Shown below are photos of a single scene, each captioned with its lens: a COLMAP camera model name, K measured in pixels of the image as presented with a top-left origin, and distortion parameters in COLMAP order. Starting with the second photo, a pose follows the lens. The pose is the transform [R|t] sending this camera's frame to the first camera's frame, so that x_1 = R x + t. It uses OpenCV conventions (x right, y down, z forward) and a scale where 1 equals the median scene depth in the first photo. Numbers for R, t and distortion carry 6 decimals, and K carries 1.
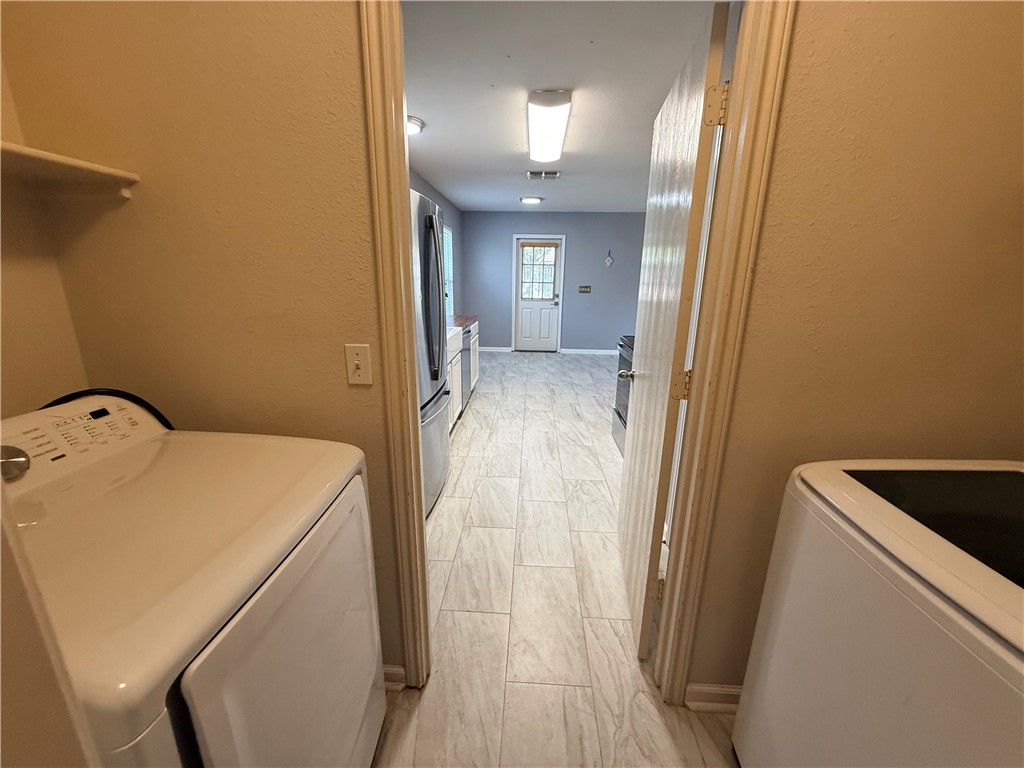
lens RADIAL K [[405.4, 0, 512.0], [0, 405.4, 384.0], [0, 0, 1]] dist [0.000334, 0.000030]
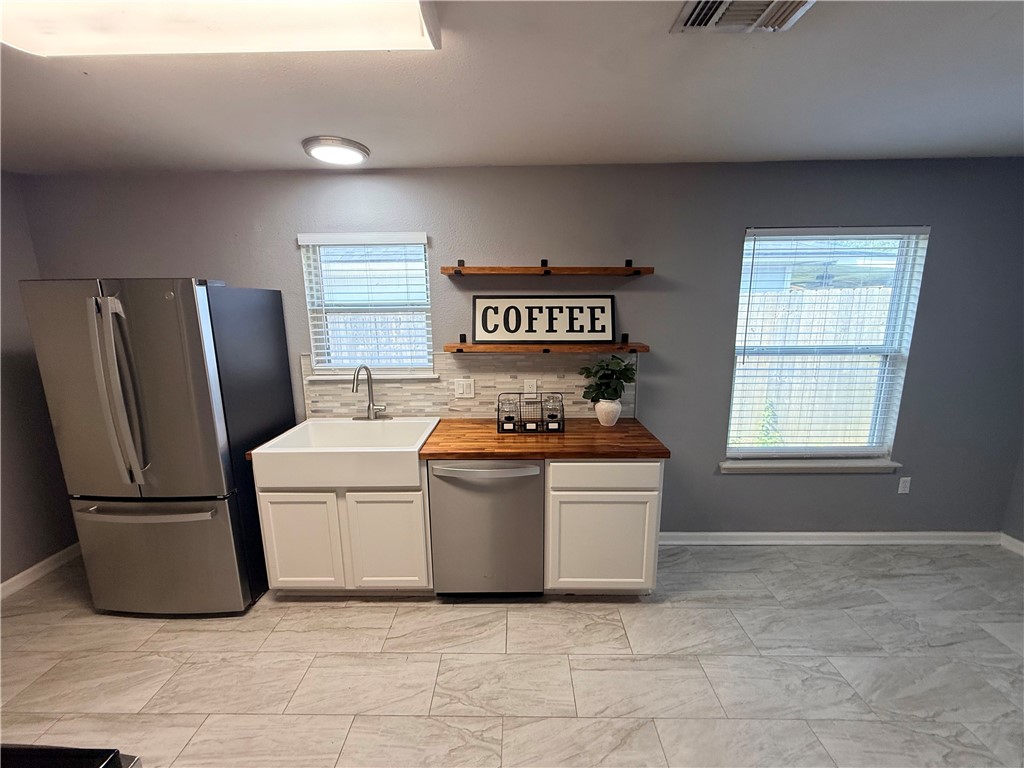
lens RADIAL K [[405.4, 0, 512.0], [0, 405.4, 384.0], [0, 0, 1]] dist [0.000334, 0.000030]
pose [[0.039046, 0.177880, -0.983277, 0.267041], [-0.249318, 0.954640, 0.162799, -0.227914], [0.967634, 0.238792, 0.081623, 0.678336]]
